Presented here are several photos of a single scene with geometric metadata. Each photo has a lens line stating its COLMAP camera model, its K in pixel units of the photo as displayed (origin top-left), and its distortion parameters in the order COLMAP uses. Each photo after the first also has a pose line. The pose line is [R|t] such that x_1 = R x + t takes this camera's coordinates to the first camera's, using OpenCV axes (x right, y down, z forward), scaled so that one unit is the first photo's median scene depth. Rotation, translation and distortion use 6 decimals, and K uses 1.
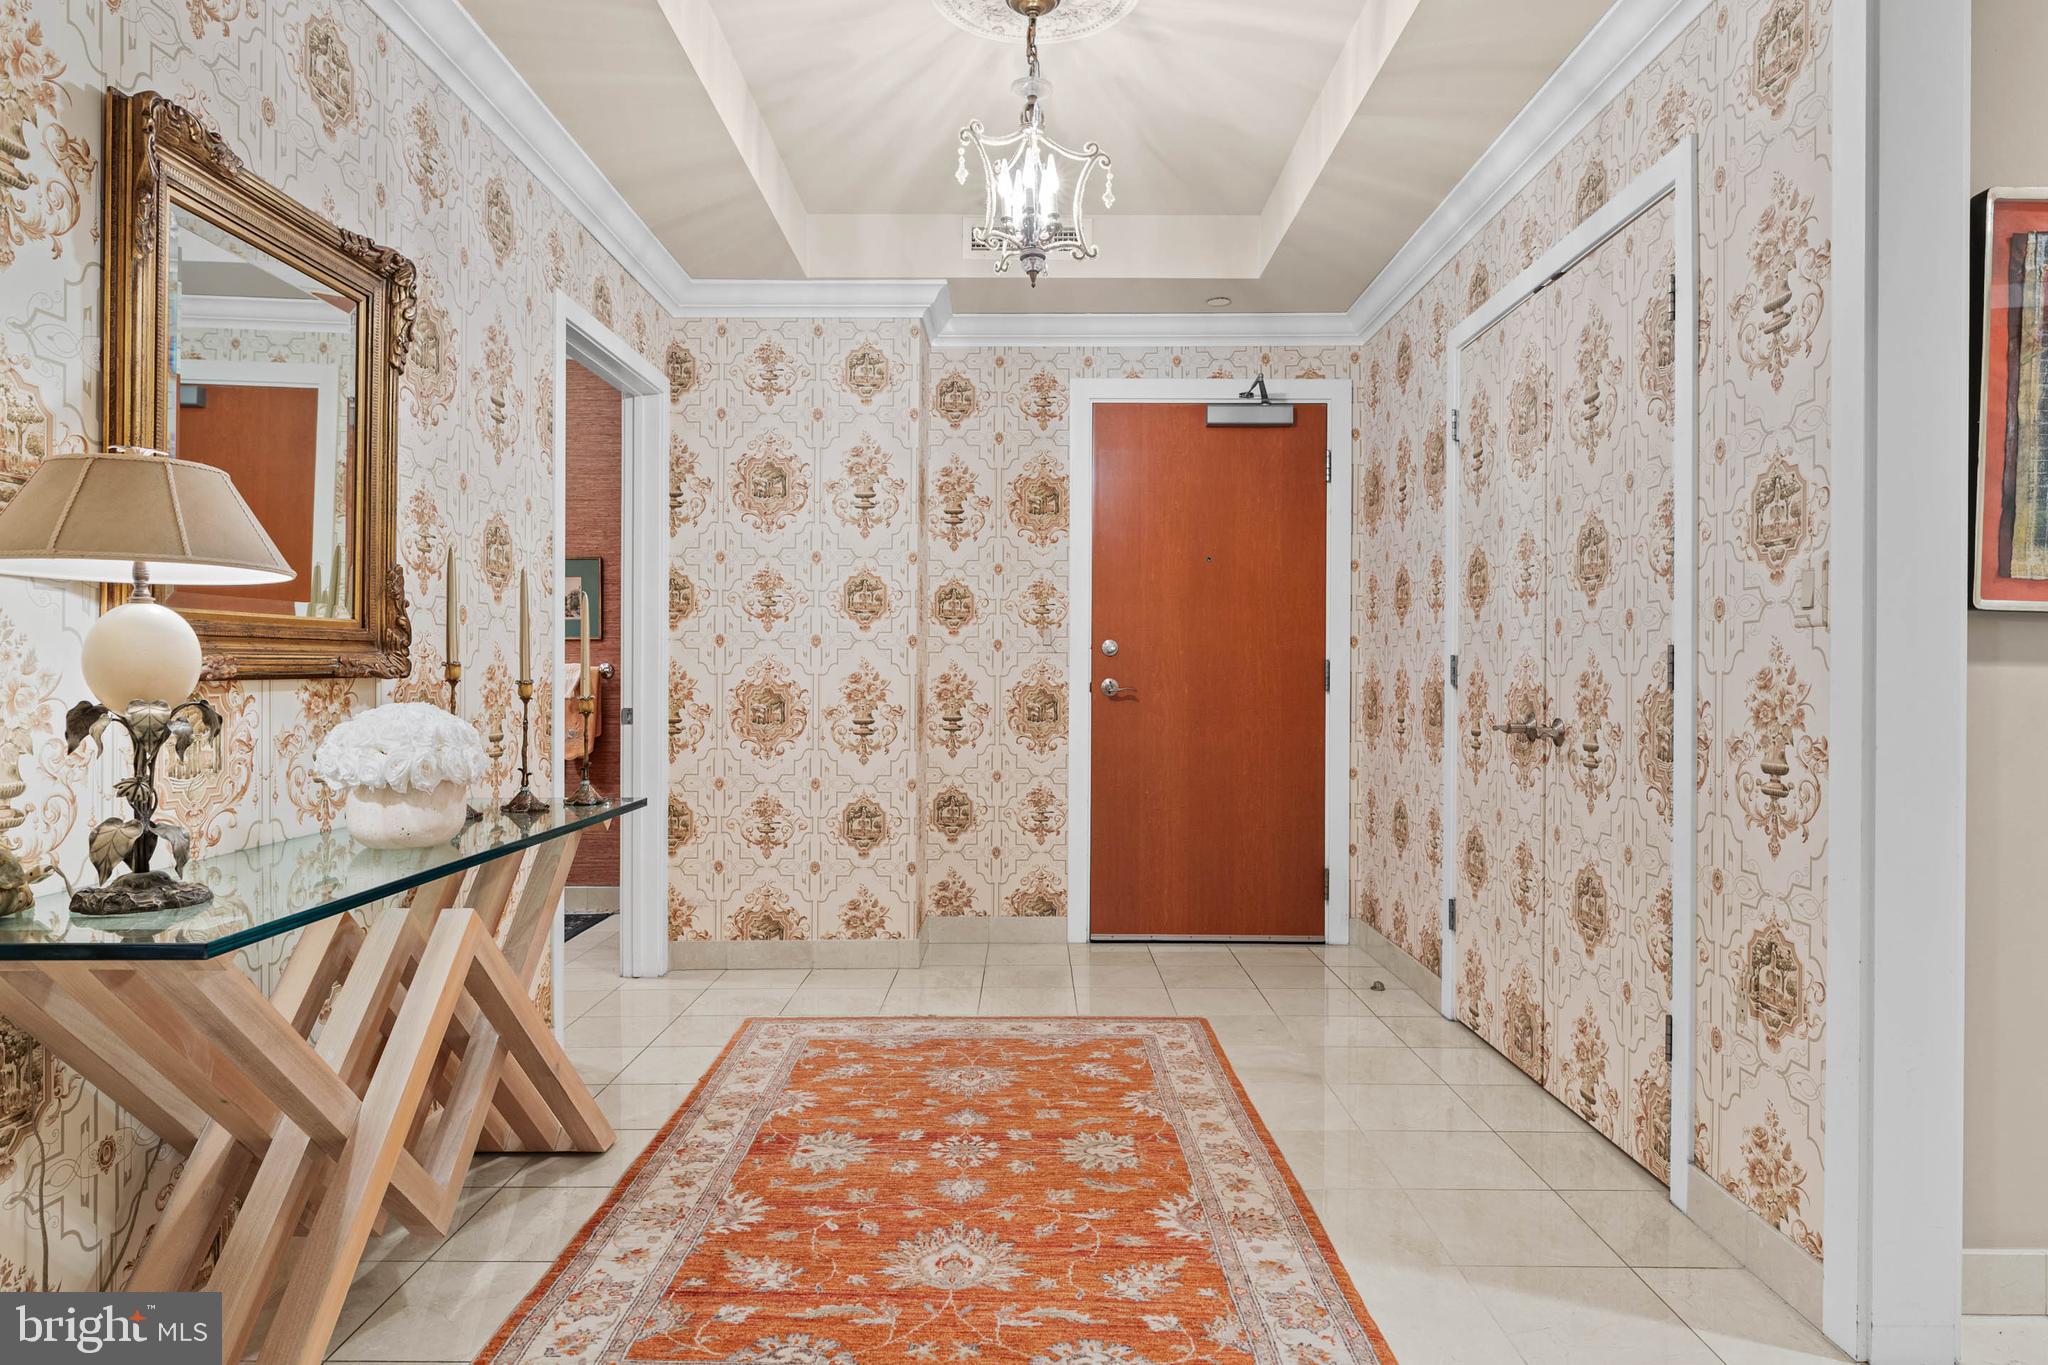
lens RADIAL K [[1176.9, 0, 1002.1], [0, 1176.9, 690.1], [0, 0, 1]] dist [-0.000136, -0.001159]
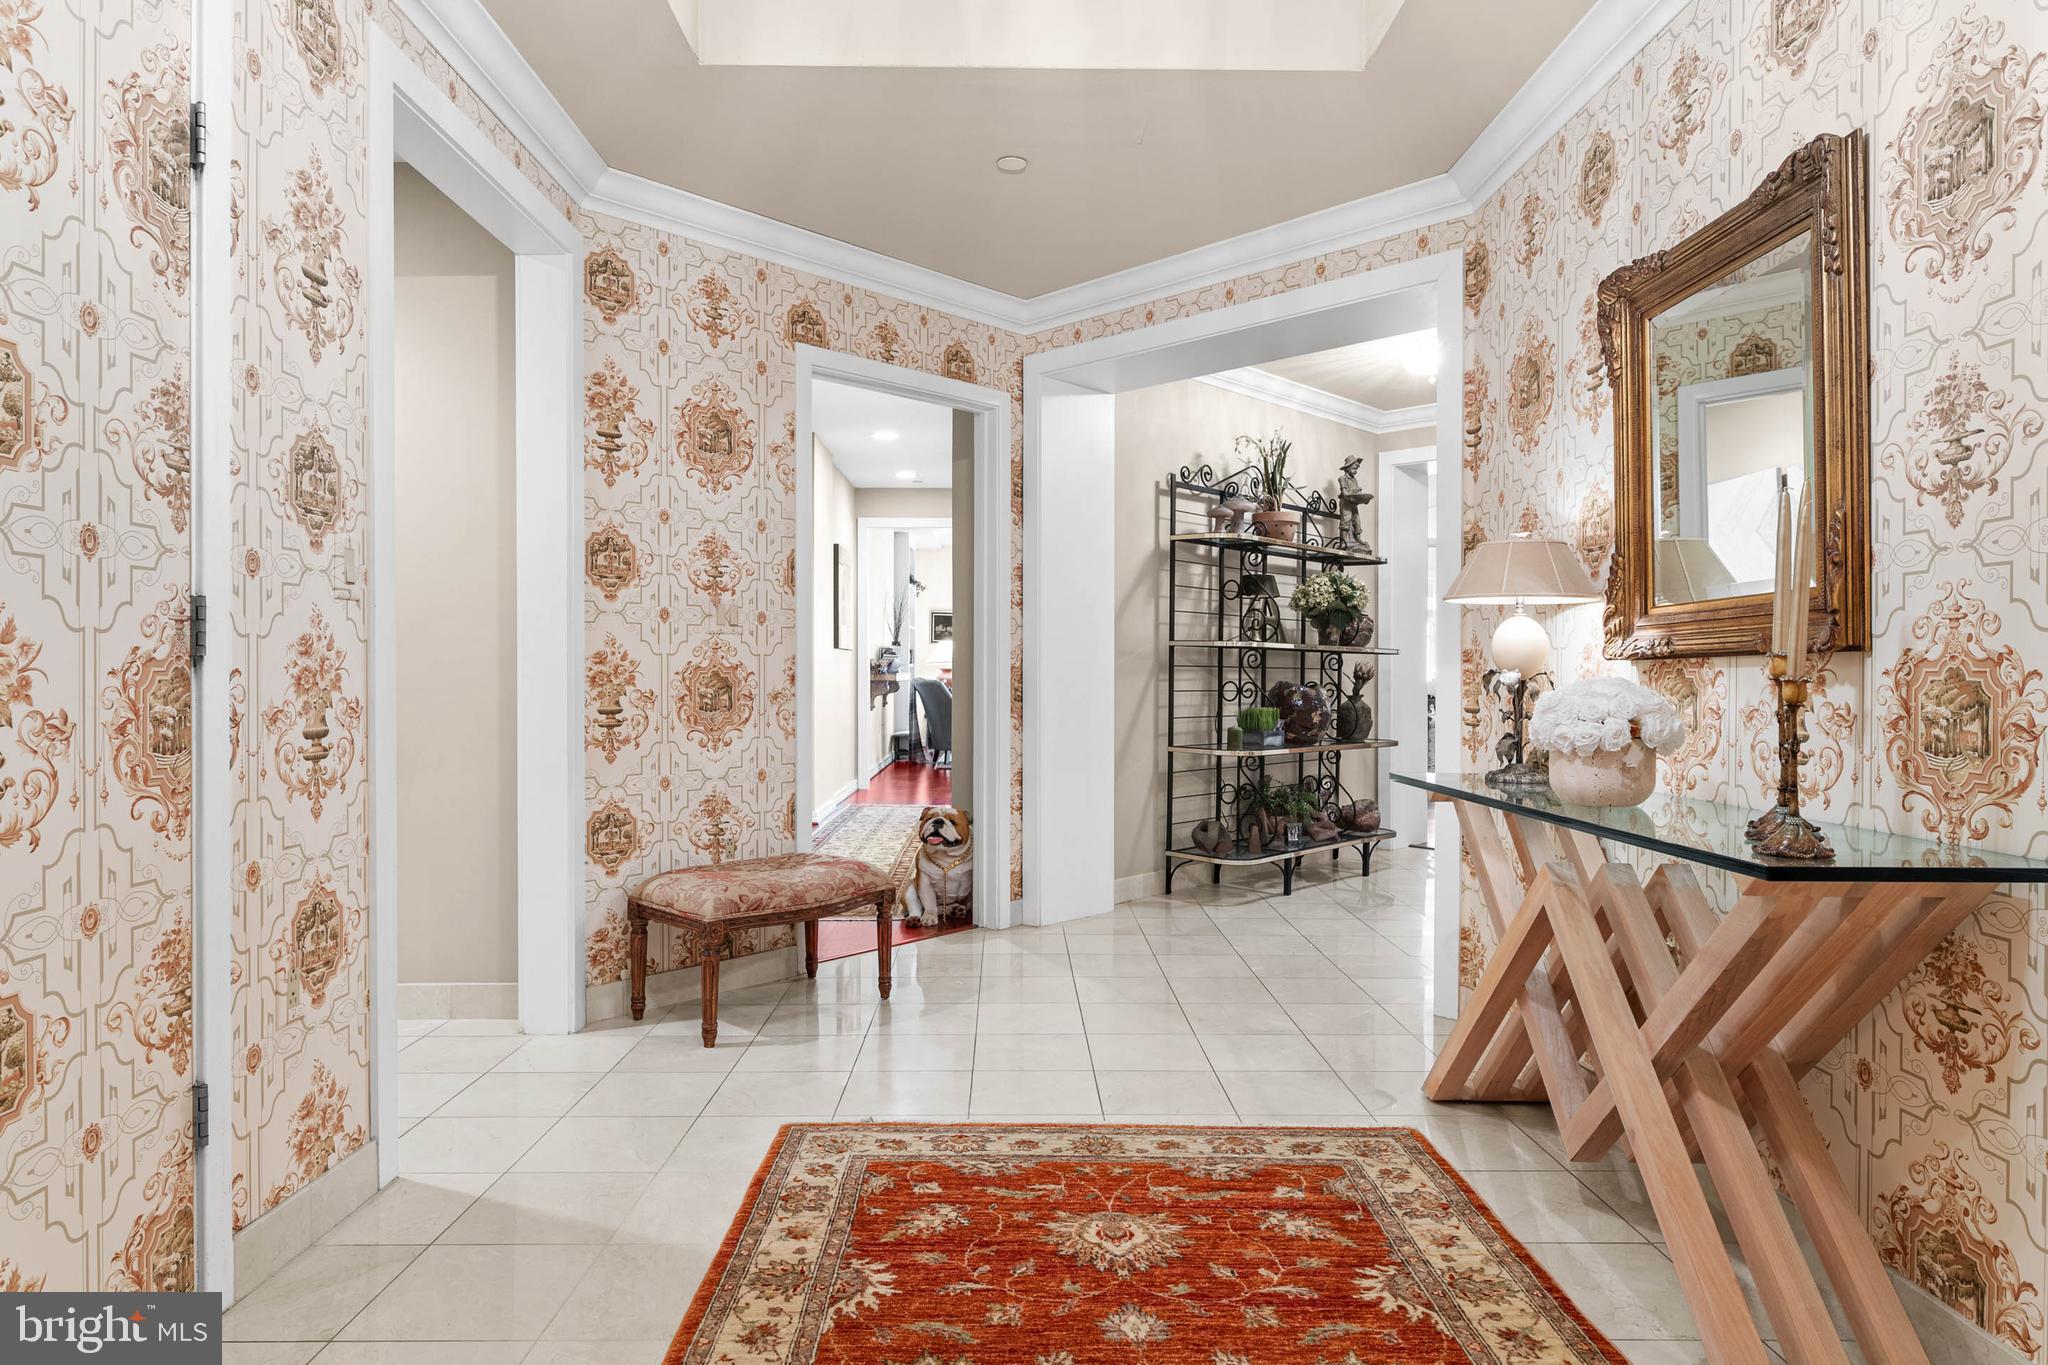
lens RADIAL K [[1176.9, 0, 1024.2], [0, 1176.9, 672.8], [0, 0, 1]] dist [-0.000136, -0.001159]
pose [[-0.999462, -0.006722, -0.032093, 0.072604], [-0.007117, 0.999900, 0.012220, -0.002408], [0.032007, 0.012442, -0.999410, 2.010456]]
